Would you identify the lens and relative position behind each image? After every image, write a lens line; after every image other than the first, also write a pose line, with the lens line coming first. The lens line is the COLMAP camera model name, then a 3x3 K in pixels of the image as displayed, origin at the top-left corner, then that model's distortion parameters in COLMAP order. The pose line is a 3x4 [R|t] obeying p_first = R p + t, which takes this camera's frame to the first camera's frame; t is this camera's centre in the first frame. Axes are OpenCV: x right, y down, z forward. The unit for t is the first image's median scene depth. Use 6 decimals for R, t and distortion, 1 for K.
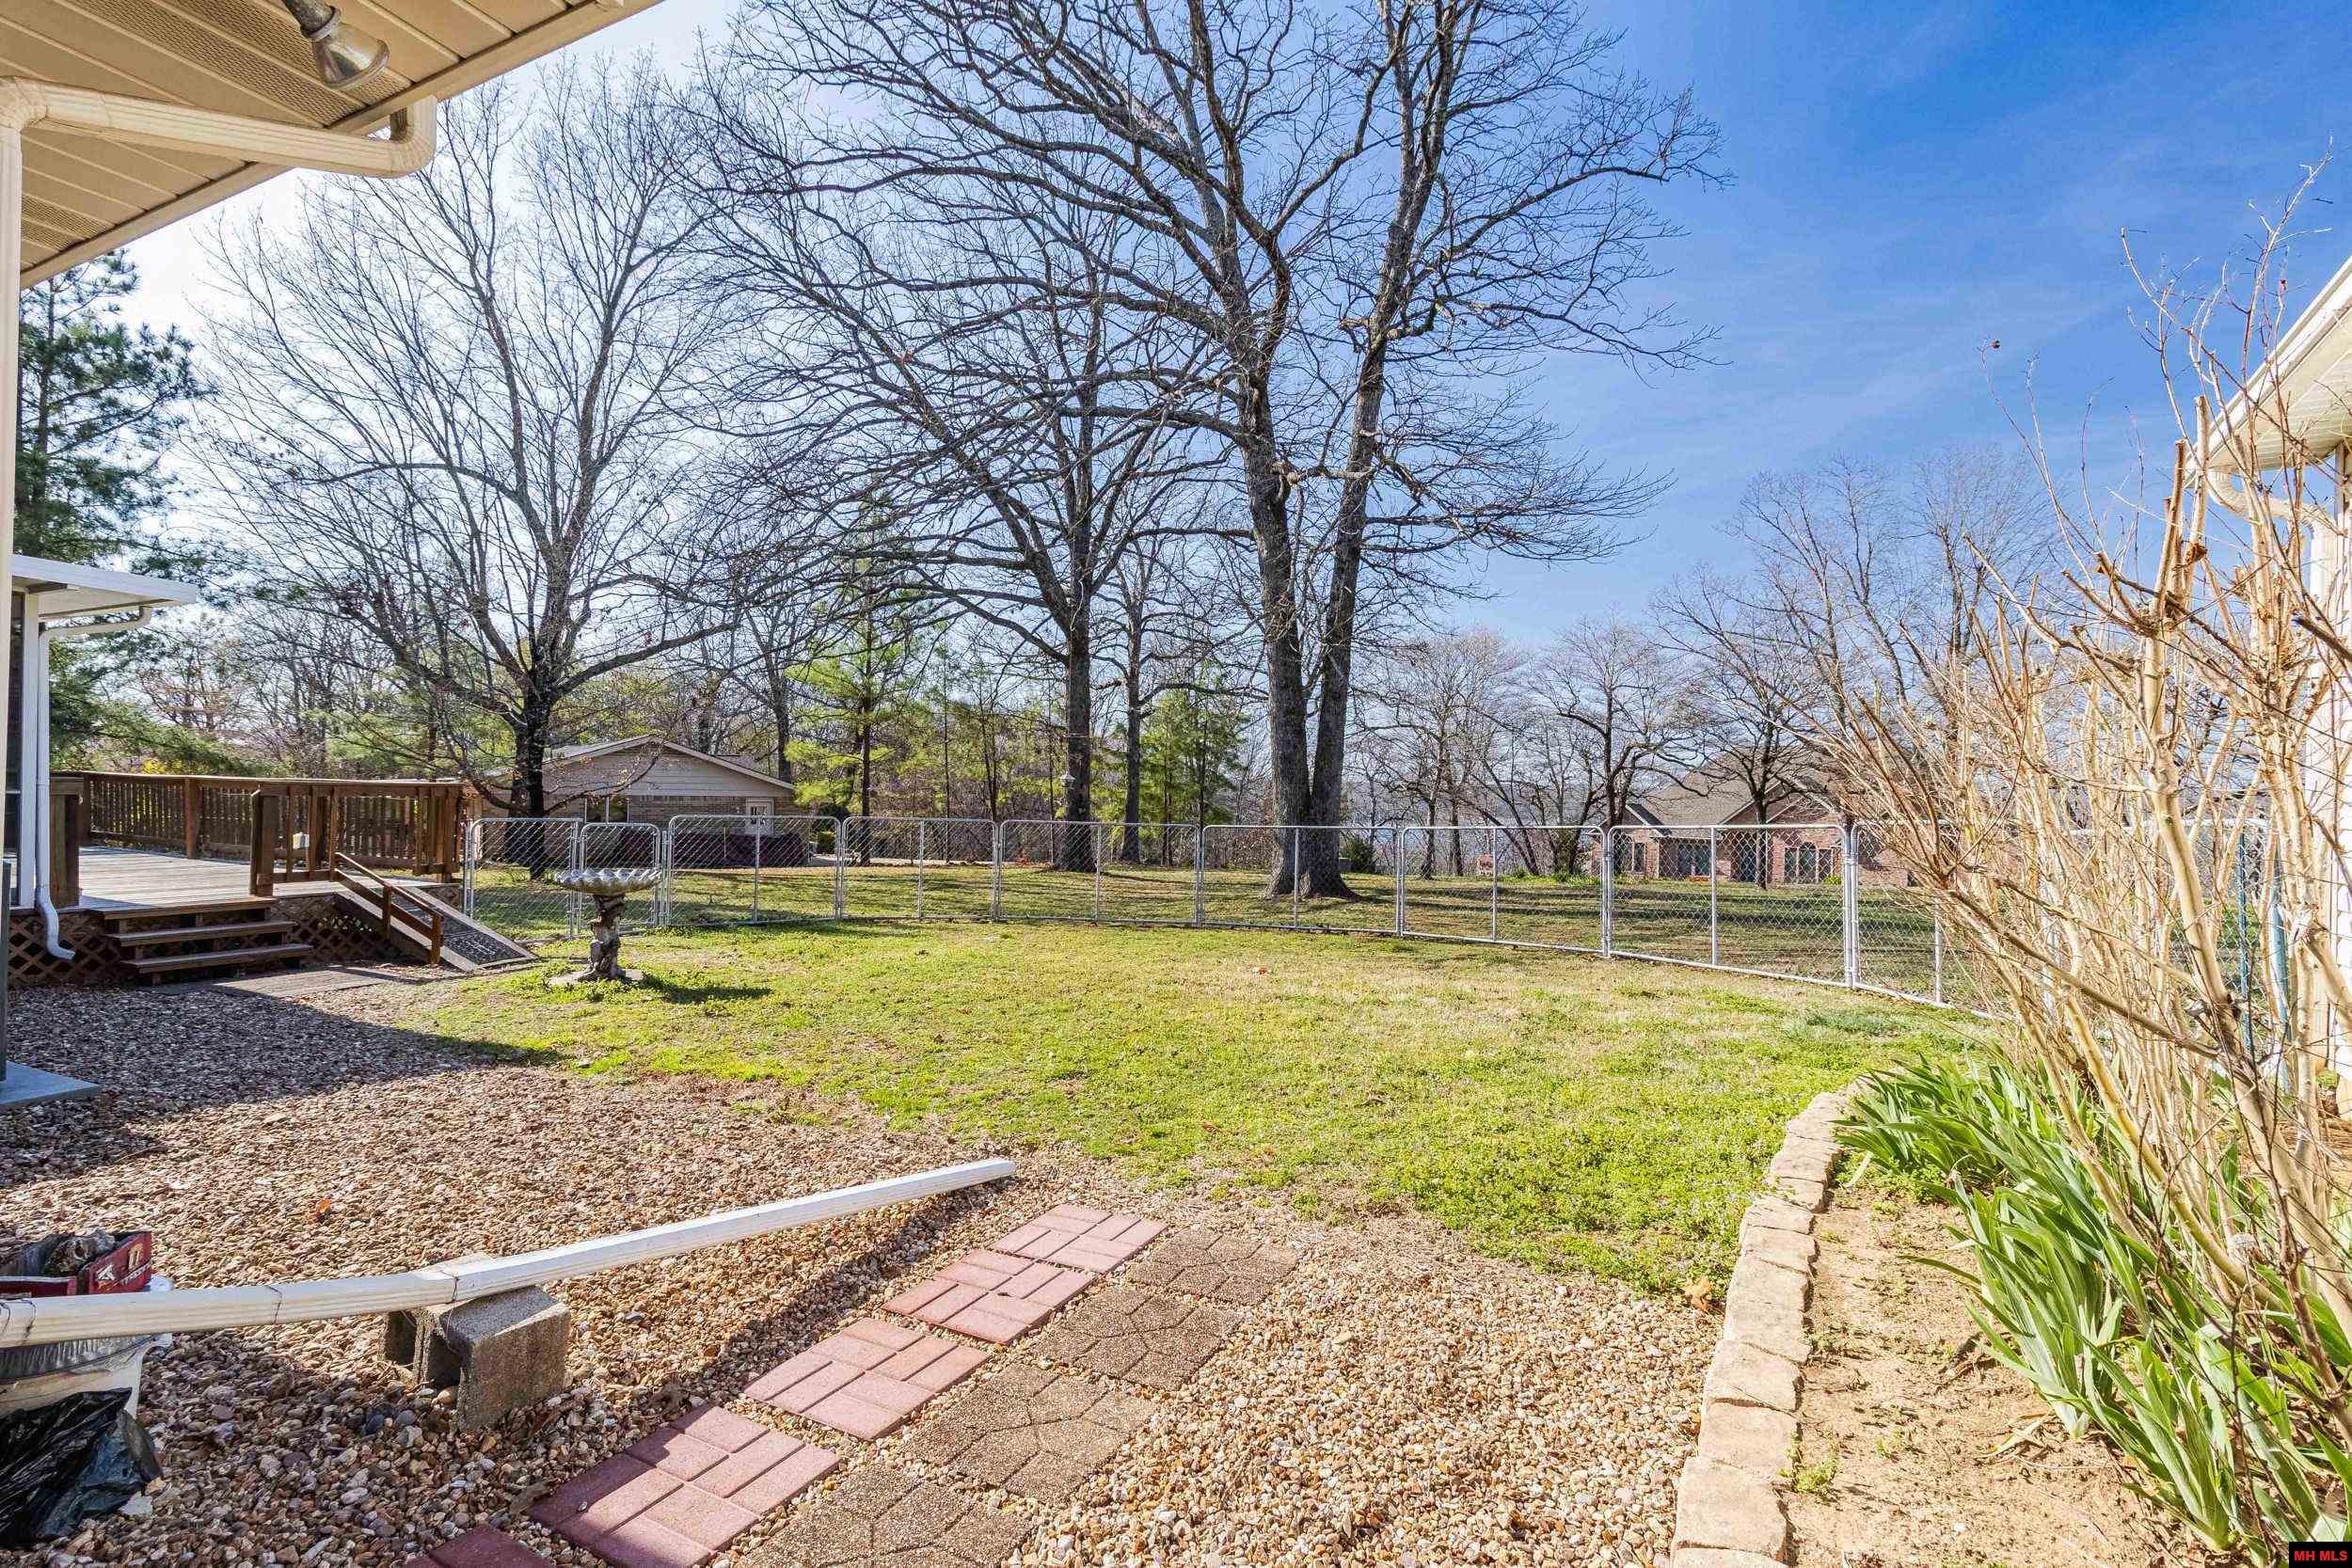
lens RADIAL K [[1095.4, 0, 1158.0], [0, 1095.4, 780.6], [0, 0, 1]] dist [0.001030, 0.000361]
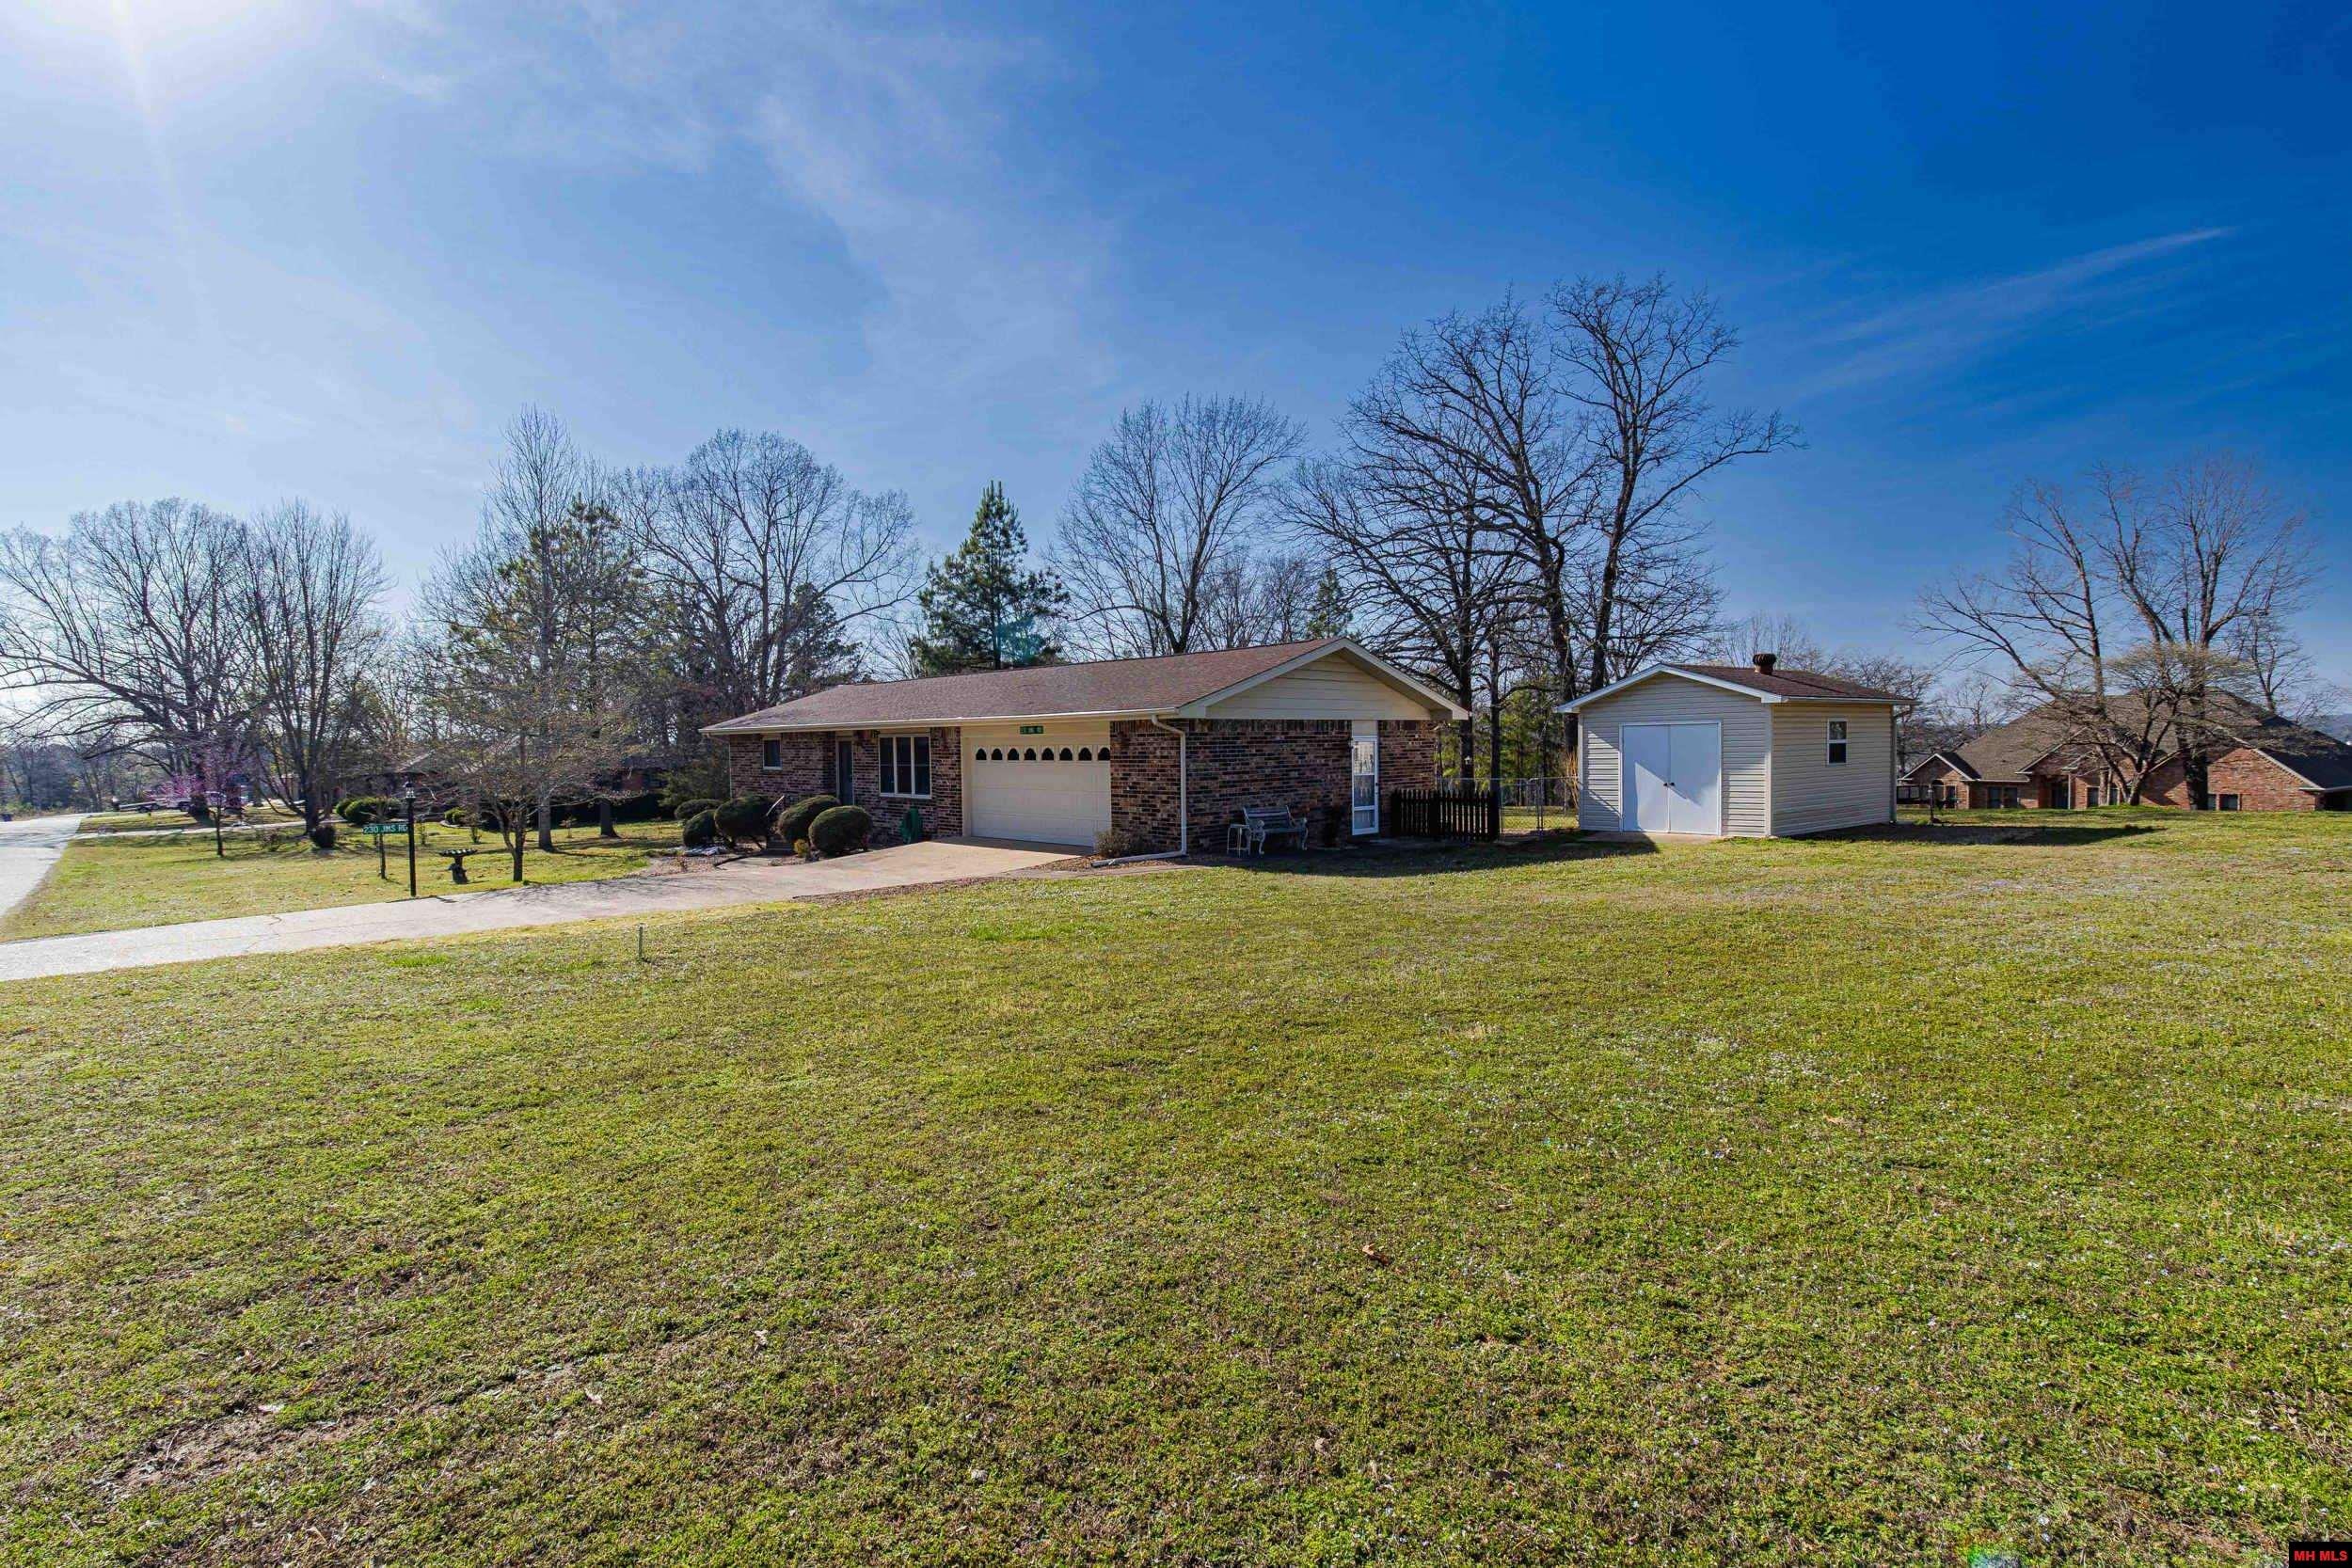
lens RADIAL K [[1095.4, 0, 1157.7], [0, 1095.4, 769.4], [0, 0, 1]] dist [0.001030, 0.000361]
pose [[0.950177, -0.025916, -0.310632, 0.003344], [0.034527, 0.999156, 0.022256, -0.025310], [0.309793, -0.031872, 0.950270, -0.618934]]
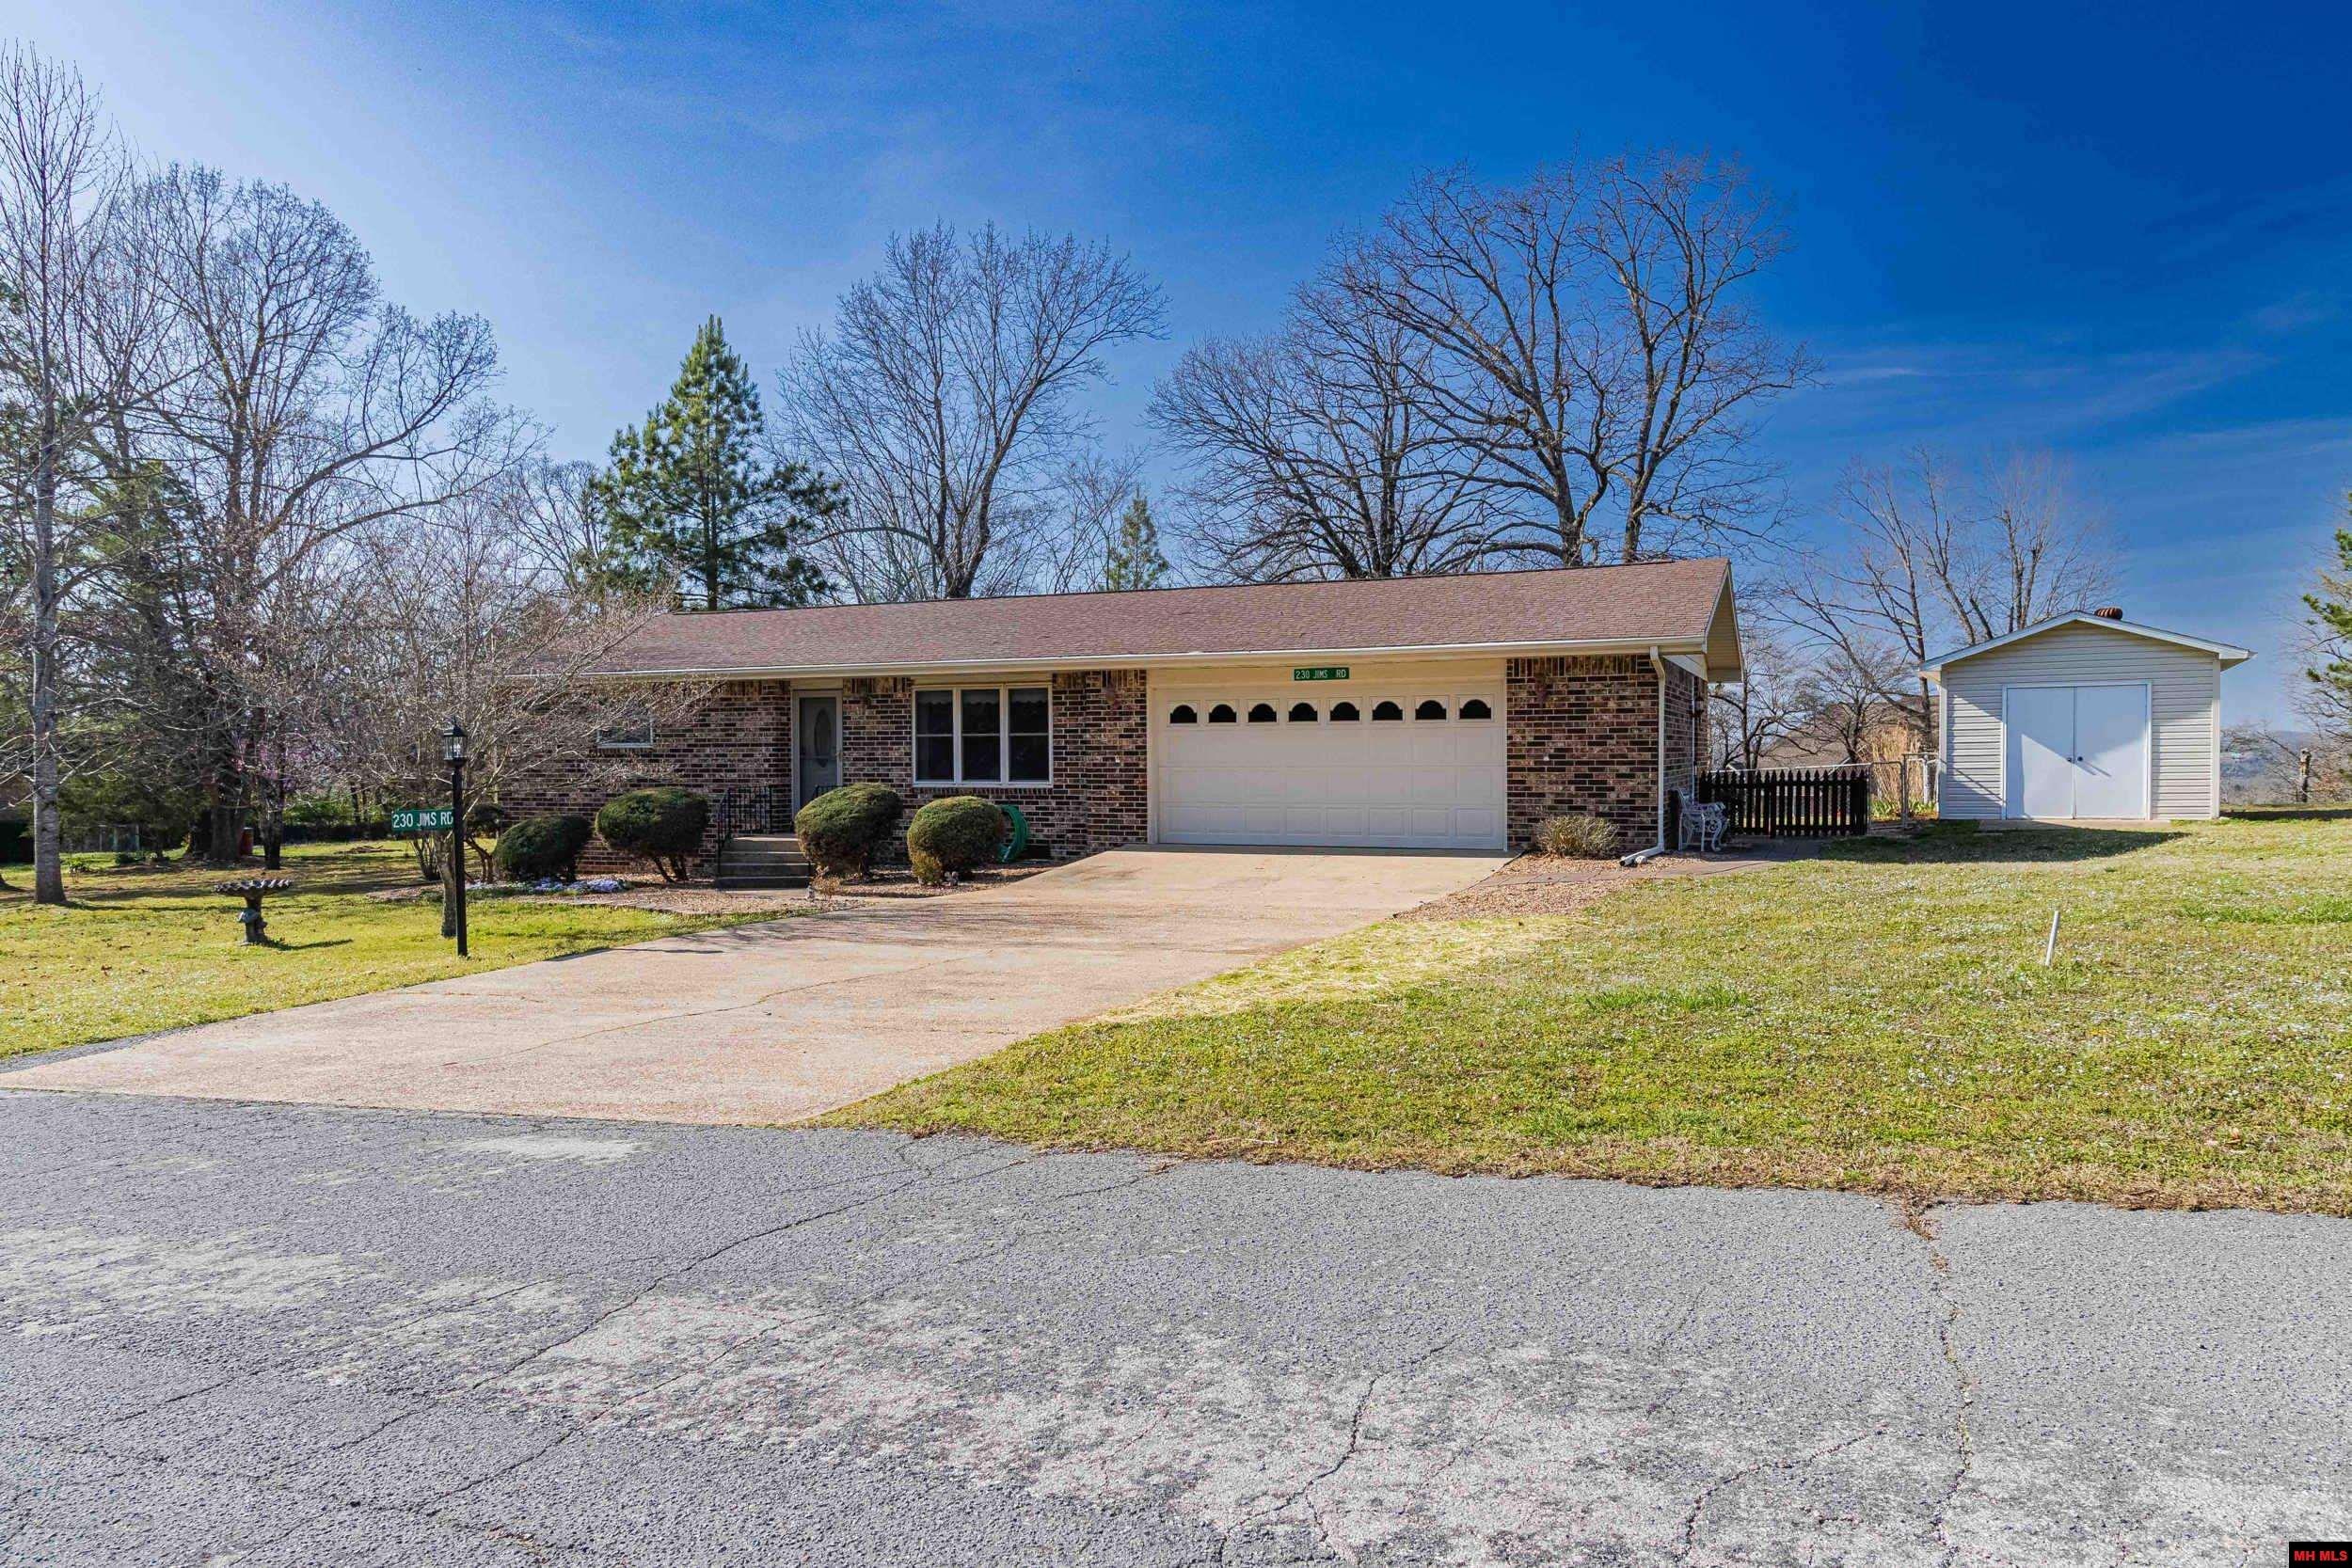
lens RADIAL K [[1508.6, 0, 1188.8], [0, 1508.6, 785.9], [0, 0, 1]] dist [-0.004041, -0.000329]
pose [[0.996196, -0.026584, 0.082991, -0.325713], [0.024421, 0.999338, 0.026973, -0.012247], [-0.083653, -0.024844, 0.996185, -0.603800]]
